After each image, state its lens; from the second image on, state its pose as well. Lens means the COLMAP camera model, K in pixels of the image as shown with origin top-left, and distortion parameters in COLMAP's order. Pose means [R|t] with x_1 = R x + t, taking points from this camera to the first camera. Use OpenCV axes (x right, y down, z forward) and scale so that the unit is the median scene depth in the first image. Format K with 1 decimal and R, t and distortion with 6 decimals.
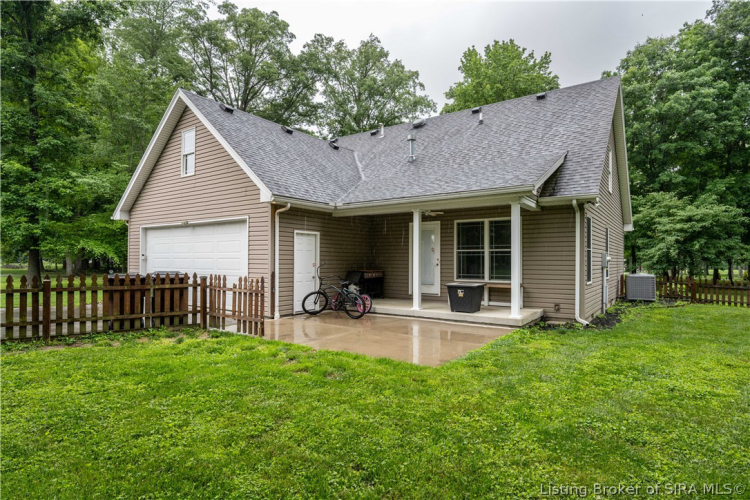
lens RADIAL K [[420.5, 0, 375.1], [0, 420.5, 248.1], [0, 0, 1]] dist [-0.000217, 0.000359]
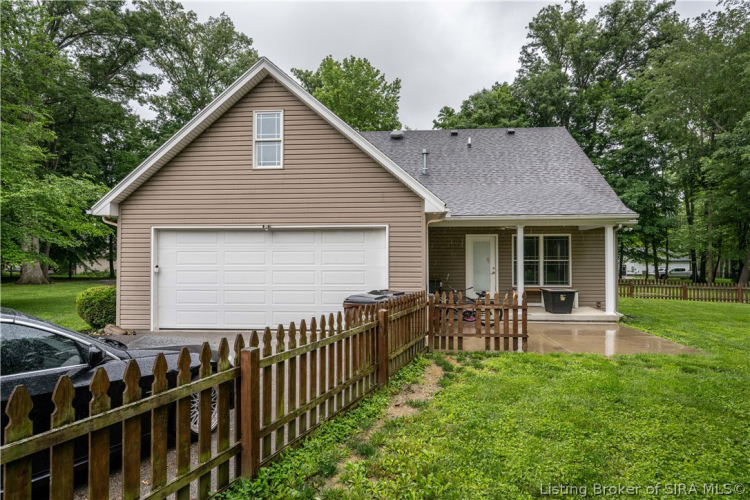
lens RADIAL K [[420.5, 0, 377.7], [0, 420.5, 254.9], [0, 0, 1]] dist [-0.000217, 0.000359]
pose [[0.849178, 0.003232, 0.528097, -0.611377], [-0.009769, 0.999906, 0.009589, -0.014172], [-0.528017, -0.013302, 0.849130, 0.180531]]
